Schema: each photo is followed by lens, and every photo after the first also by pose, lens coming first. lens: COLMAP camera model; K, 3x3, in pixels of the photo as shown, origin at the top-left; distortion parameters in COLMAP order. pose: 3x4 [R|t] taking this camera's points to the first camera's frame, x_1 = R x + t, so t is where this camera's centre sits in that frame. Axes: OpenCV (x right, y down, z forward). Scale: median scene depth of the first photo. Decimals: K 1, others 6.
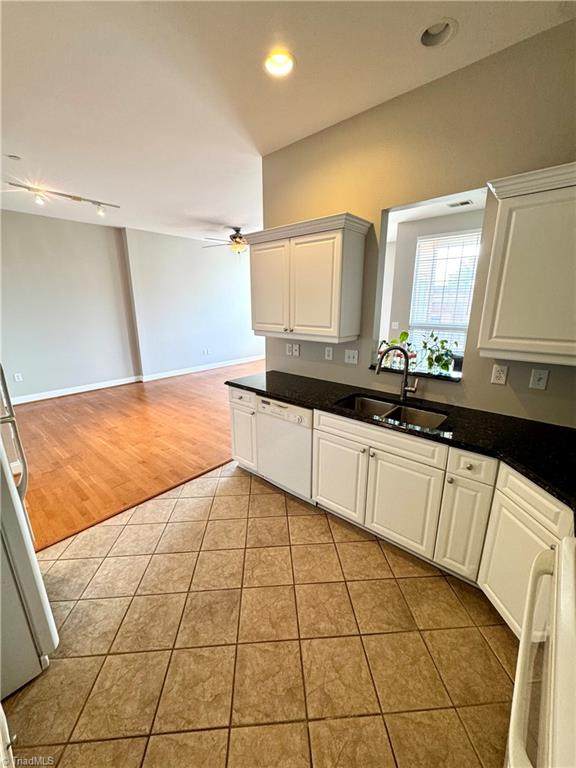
lens RADIAL K [[307.3, 0, 289.0], [0, 307.3, 385.1], [0, 0, 1]] dist [0.000354, 0.000029]
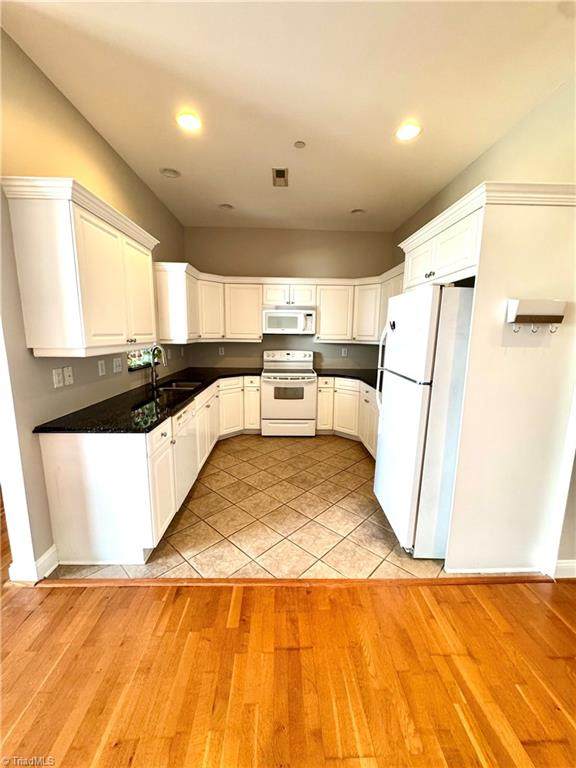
lens RADIAL K [[307.3, 0, 287.7], [0, 307.3, 383.8], [0, 0, 1]] dist [0.000354, 0.000029]
pose [[-0.676698, -0.129969, 0.724698, -1.107477], [0.178431, 0.926004, 0.332684, -0.331320], [-0.714312, 0.354436, -0.603435, 1.510300]]
